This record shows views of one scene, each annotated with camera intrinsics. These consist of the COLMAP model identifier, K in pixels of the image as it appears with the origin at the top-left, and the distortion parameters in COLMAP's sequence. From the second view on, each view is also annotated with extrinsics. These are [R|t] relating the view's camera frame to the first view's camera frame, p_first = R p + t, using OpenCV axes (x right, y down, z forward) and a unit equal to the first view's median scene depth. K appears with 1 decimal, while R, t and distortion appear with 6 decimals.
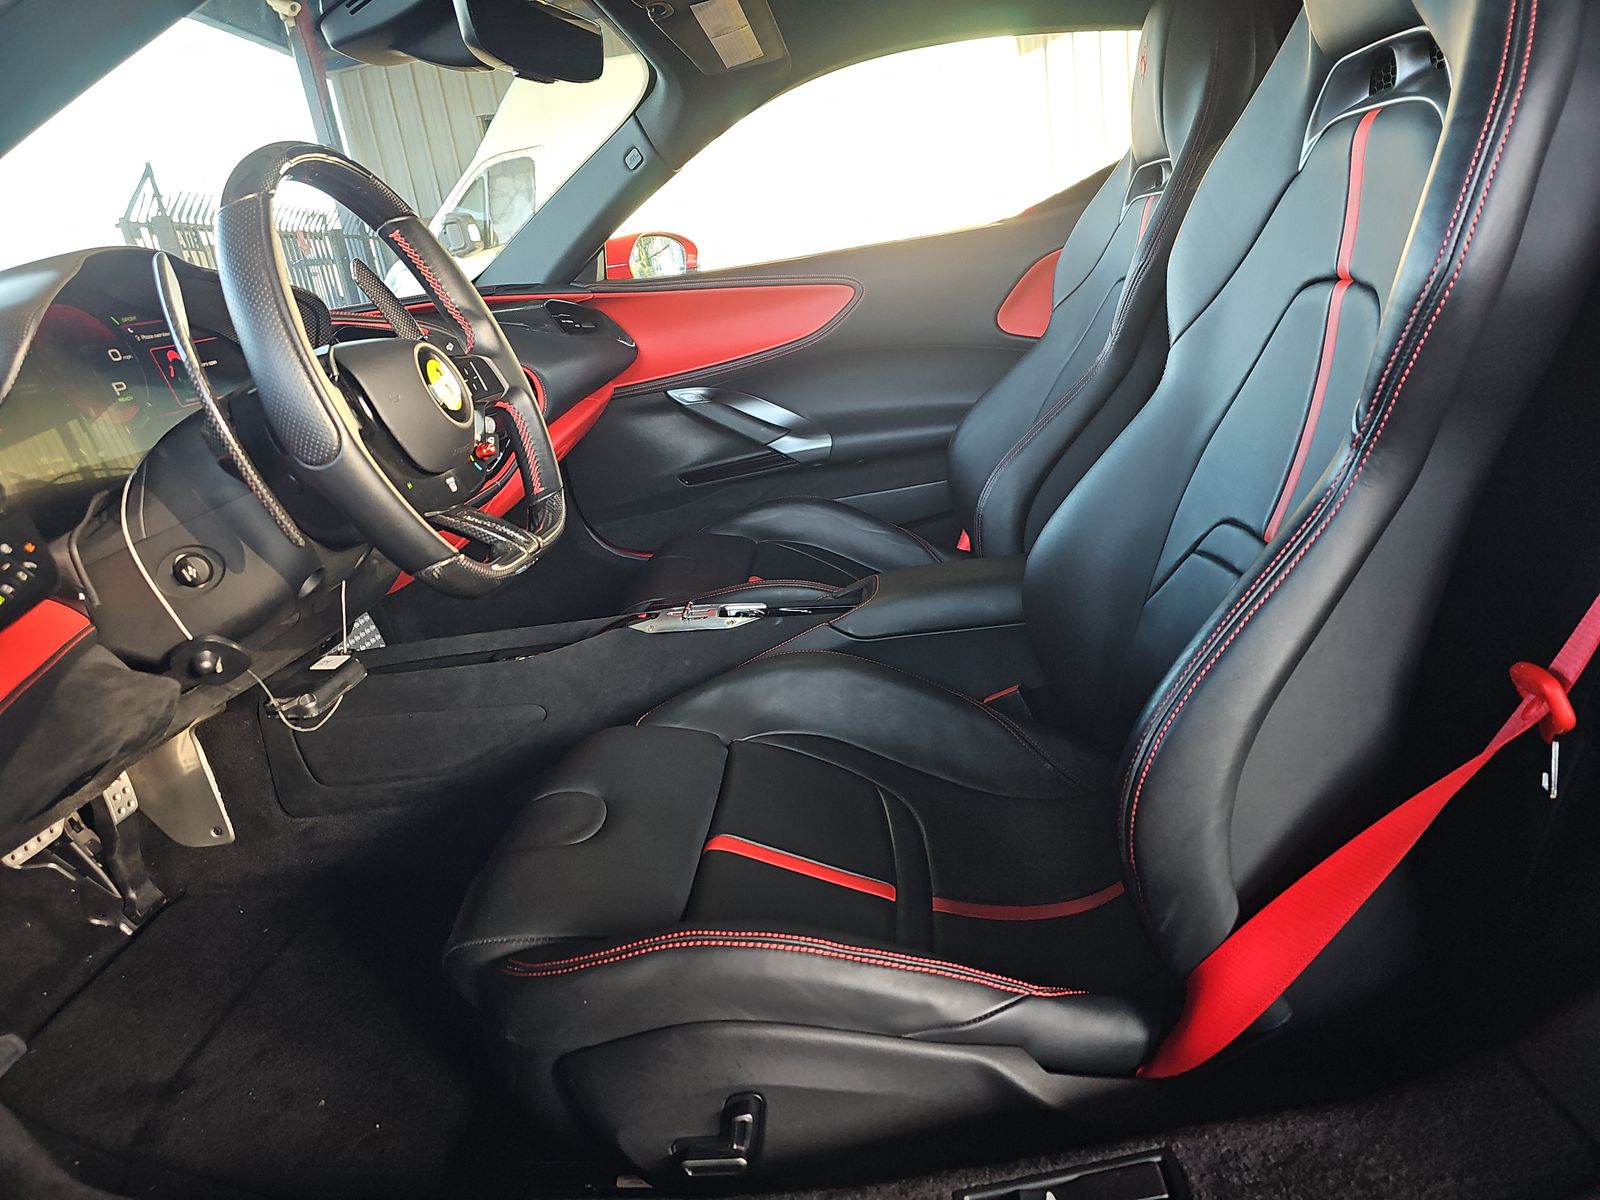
lens RADIAL K [[1052.5, 0, 794.3], [0, 1052.5, 609.6], [0, 0, 1]] dist [0.053145, -0.044790]
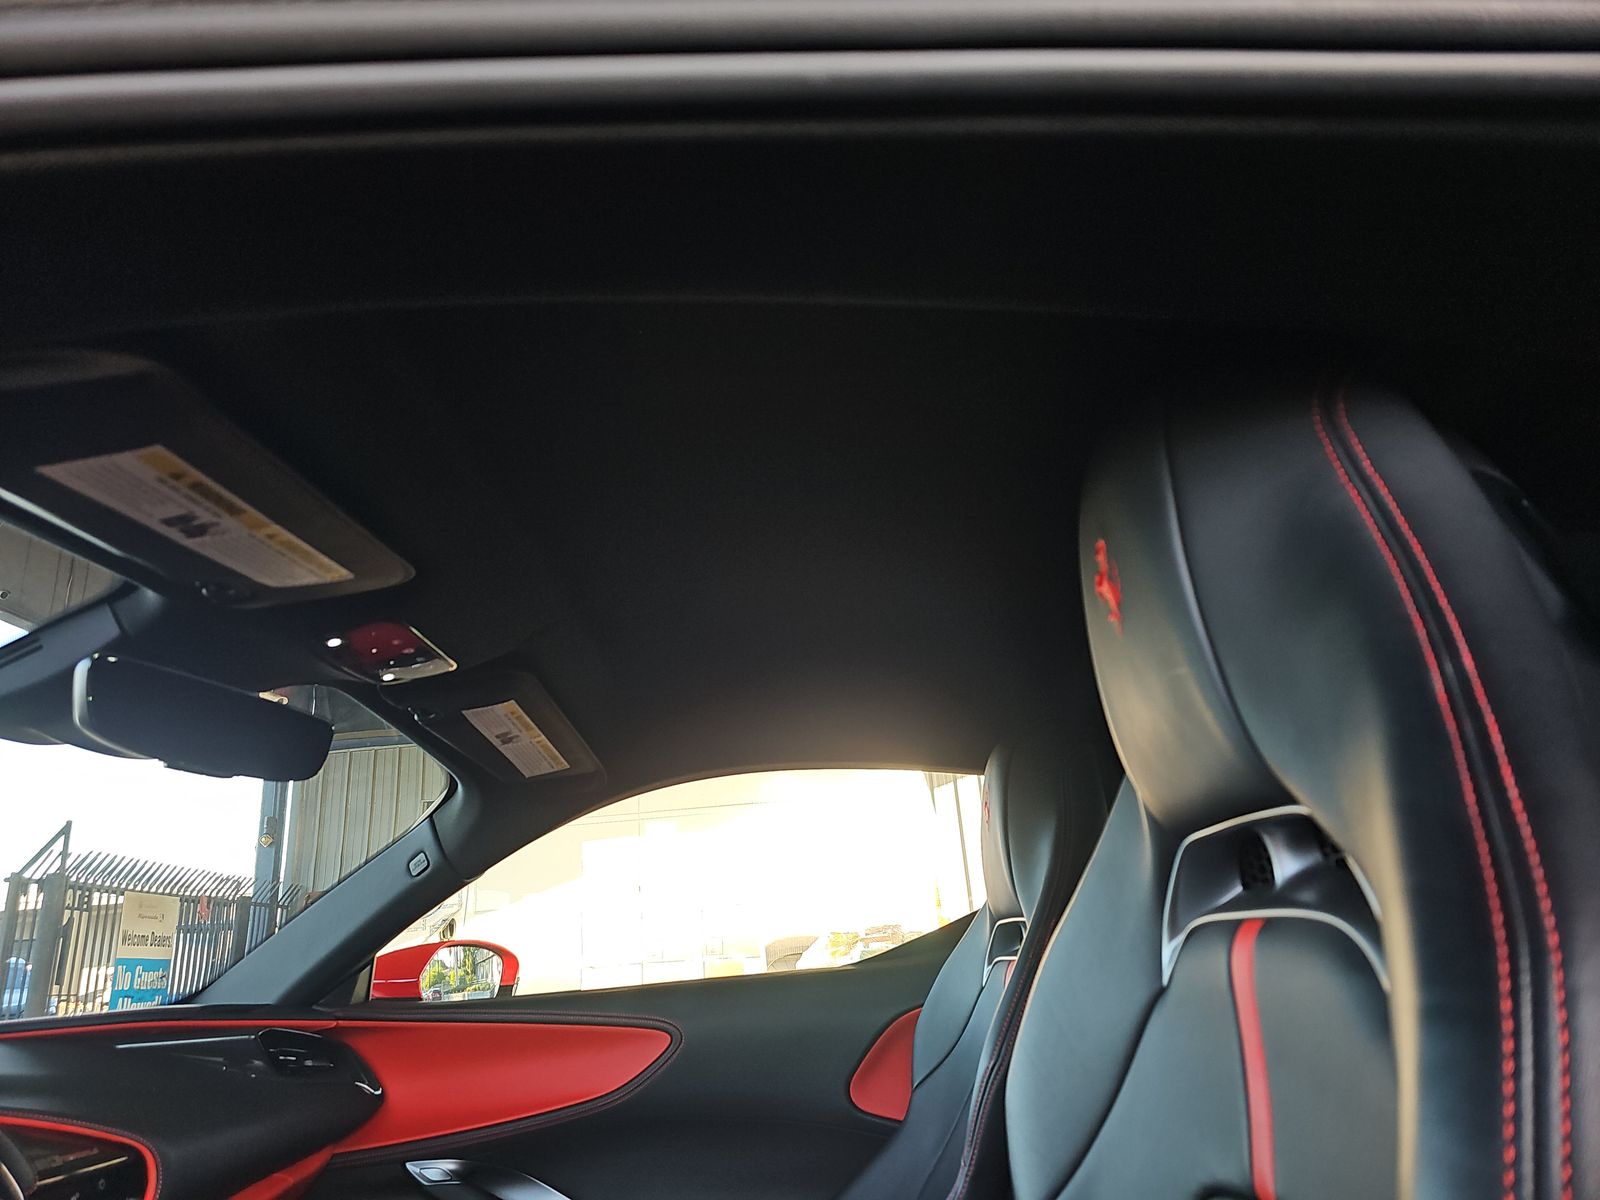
lens RADIAL K [[1052.5, 0, 794.3], [0, 1052.5, 609.6], [0, 0, 1]] dist [0.053145, -0.044790]
pose [[0.995878, 0.083387, 0.035675, 0.100991], [-0.045975, 0.803181, -0.593958, -0.098303], [-0.078182, 0.589870, 0.803705, 0.175363]]
